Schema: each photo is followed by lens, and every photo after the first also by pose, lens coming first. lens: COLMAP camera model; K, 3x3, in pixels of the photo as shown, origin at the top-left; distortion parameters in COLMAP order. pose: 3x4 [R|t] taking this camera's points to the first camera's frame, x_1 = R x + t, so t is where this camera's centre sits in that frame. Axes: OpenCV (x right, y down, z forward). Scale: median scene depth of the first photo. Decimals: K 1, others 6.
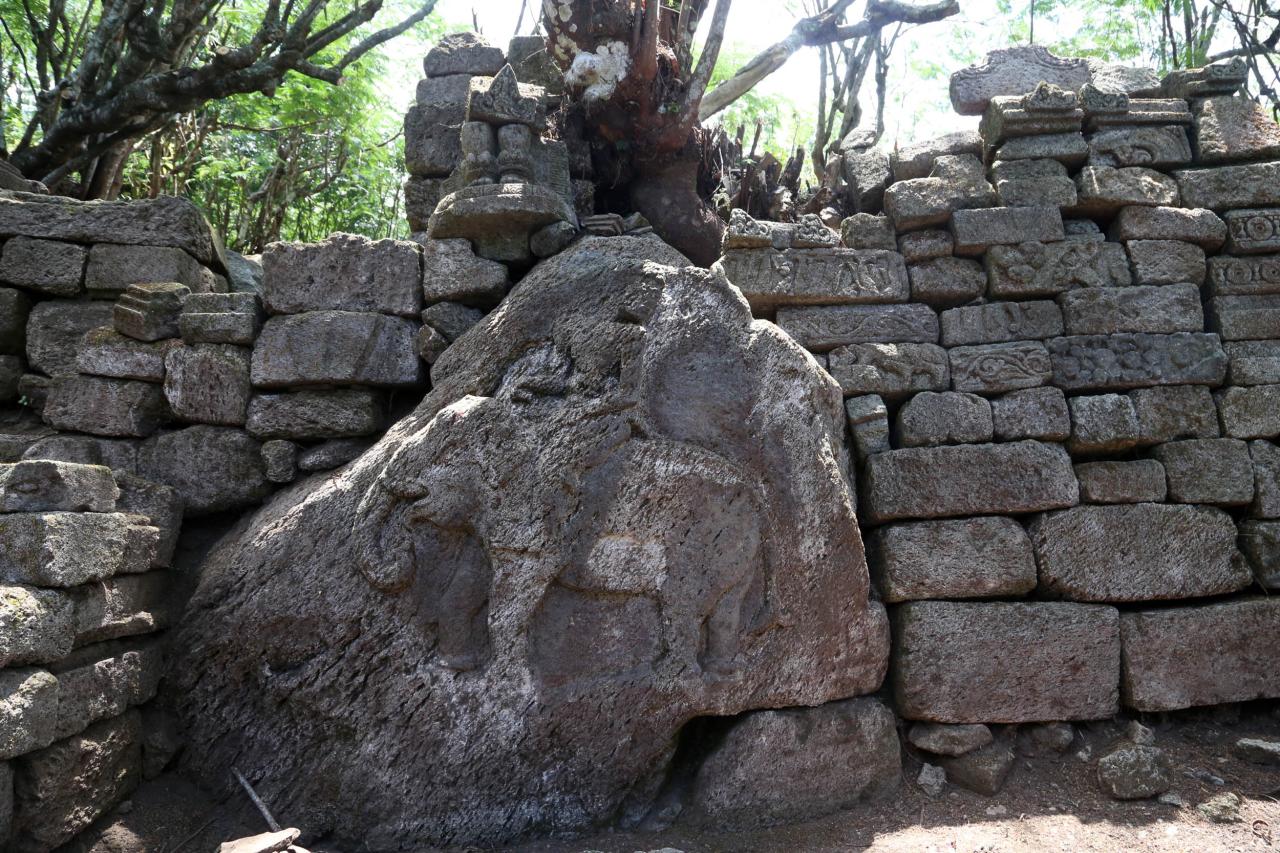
lens RADIAL K [[843.0, 0, 640.0], [0, 843.0, 426.5], [0, 0, 1]] dist [-0.126339, 0.058247]
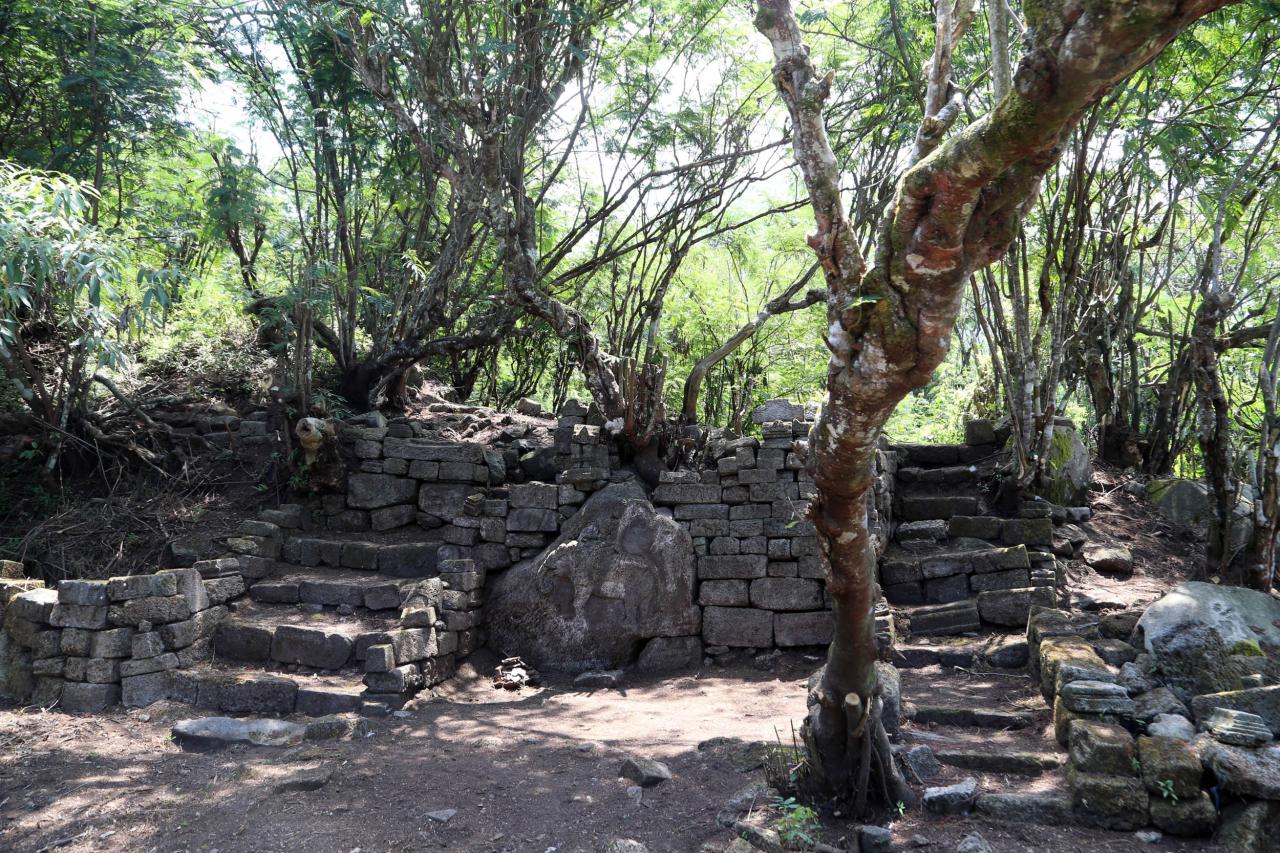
lens RADIAL K [[843.0, 0, 640.0], [0, 843.0, 426.5], [0, 0, 1]] dist [-0.126339, 0.058247]
pose [[0.975573, -0.003623, -0.219644, 0.791195], [-0.002846, 0.999572, -0.029128, -0.377705], [0.219655, 0.029042, 0.975145, -2.186984]]
